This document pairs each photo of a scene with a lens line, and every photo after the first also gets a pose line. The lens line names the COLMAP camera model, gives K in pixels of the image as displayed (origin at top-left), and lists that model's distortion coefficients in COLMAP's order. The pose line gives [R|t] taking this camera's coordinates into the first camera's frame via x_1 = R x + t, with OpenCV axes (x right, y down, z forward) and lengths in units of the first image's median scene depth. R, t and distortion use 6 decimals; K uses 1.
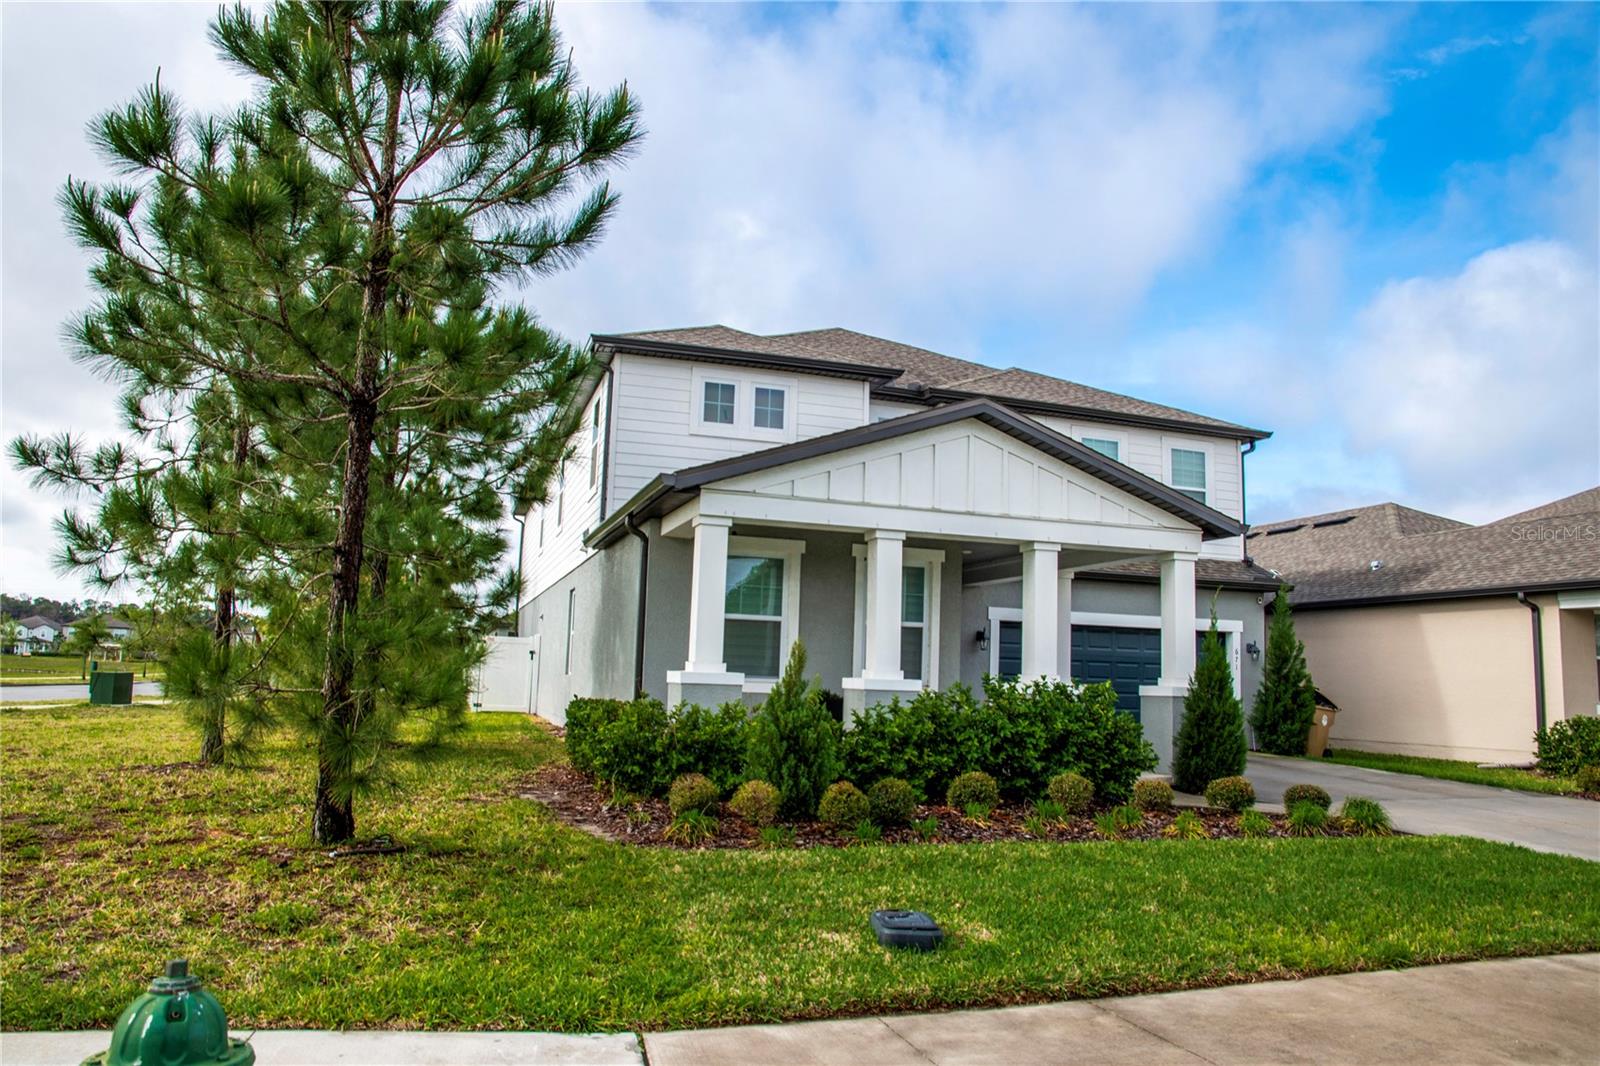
lens RADIAL K [[1116.0, 0, 807.6], [0, 1116.0, 533.3], [0, 0, 1]] dist [-0.116333, 0.083118]
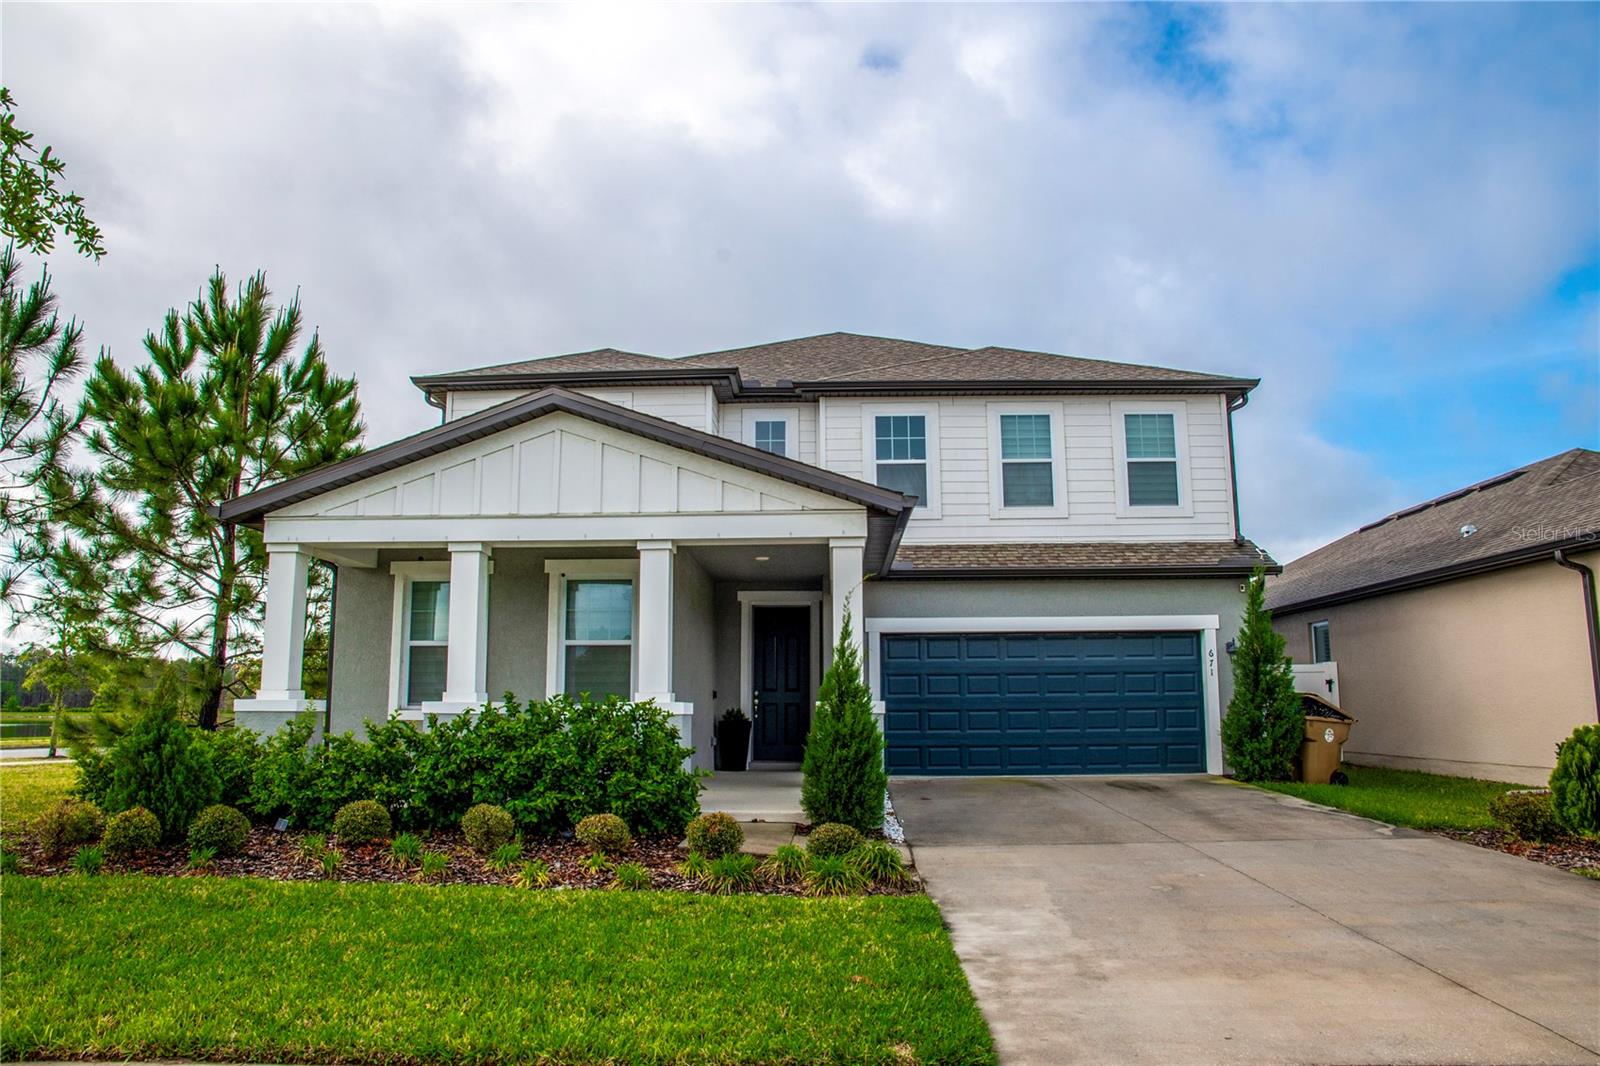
lens RADIAL K [[1116.0, 0, 802.6], [0, 1116.0, 531.7], [0, 0, 1]] dist [-0.116333, 0.083118]
pose [[0.935849, -0.089774, -0.340774, 0.572710], [0.079239, 0.995851, -0.044739, 0.045511], [0.343376, 0.014866, 0.939080, 0.198002]]
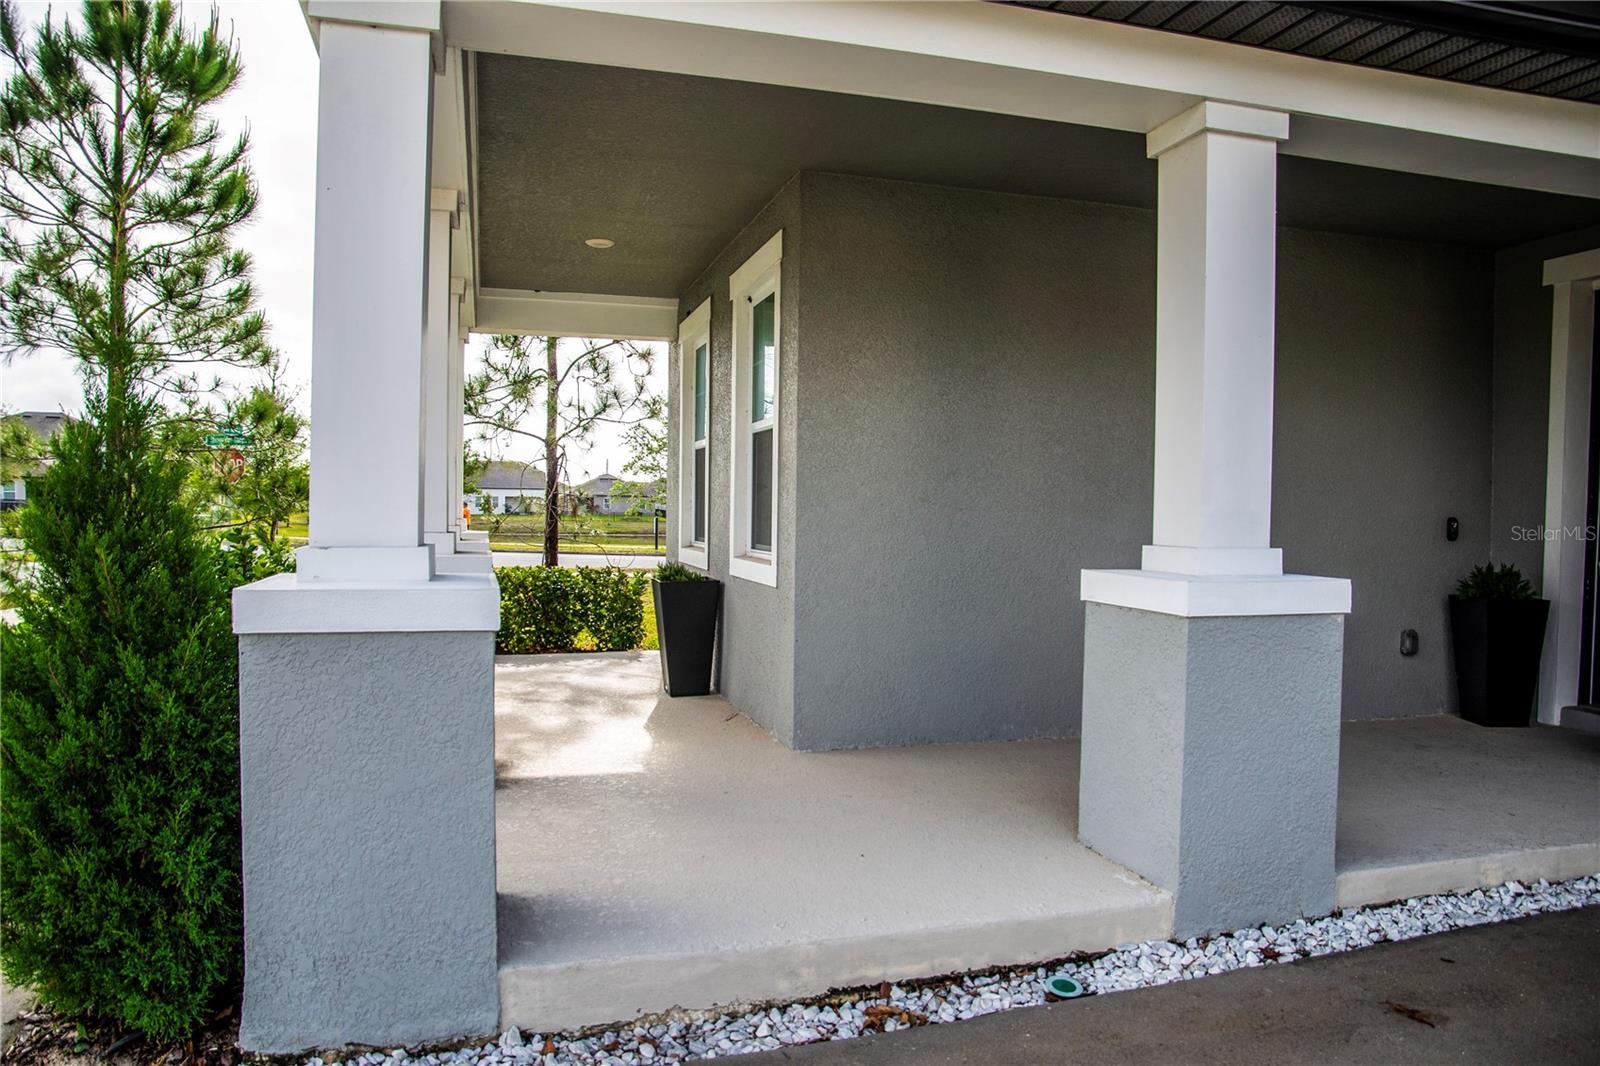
lens RADIAL K [[1116.0, 0, 799.3], [0, 1116.0, 534.0], [0, 0, 1]] dist [-0.116333, 0.083118]
pose [[-0.040924, -0.009726, -0.999115, 0.540978], [0.115994, 0.993145, -0.014420, 0.137554], [0.992406, -0.116481, -0.039516, 1.052805]]
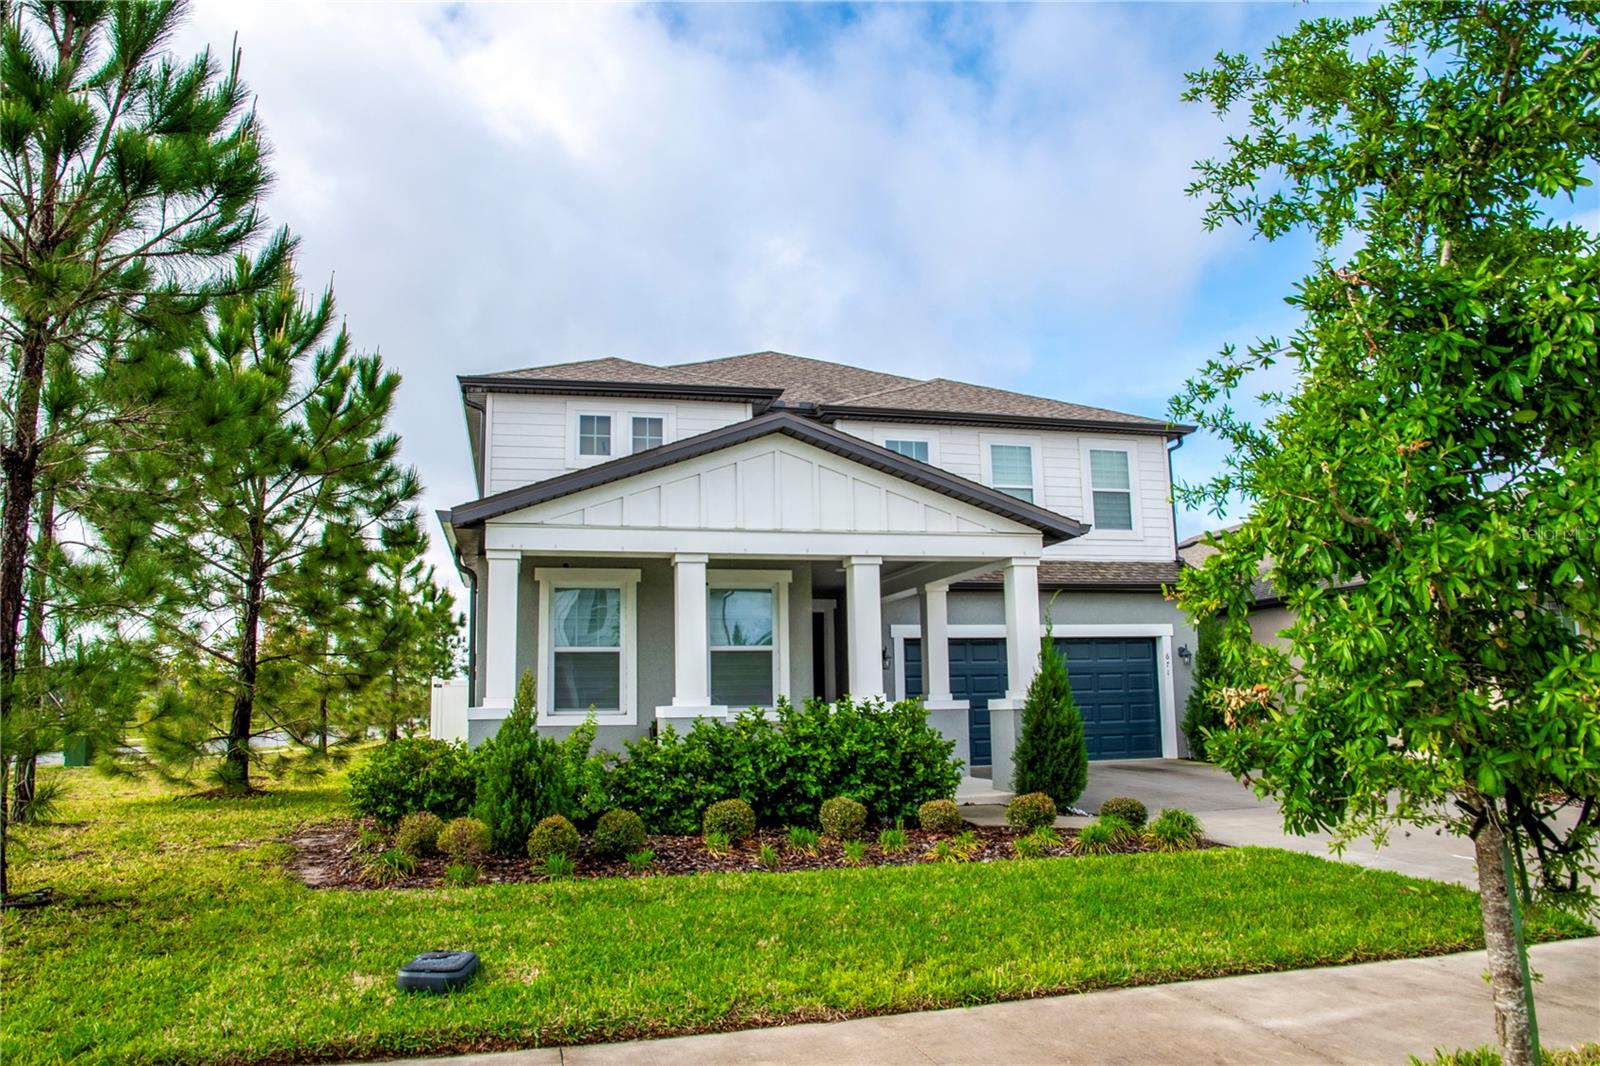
lens RADIAL K [[1116.0, 0, 802.9], [0, 1116.0, 567.9], [0, 0, 1]] dist [-0.116333, 0.083118]
pose [[0.996245, -0.060382, -0.062048, 0.202016], [0.060877, 0.998127, 0.006120, 0.008179], [0.061562, -0.009874, 0.998054, 0.028111]]
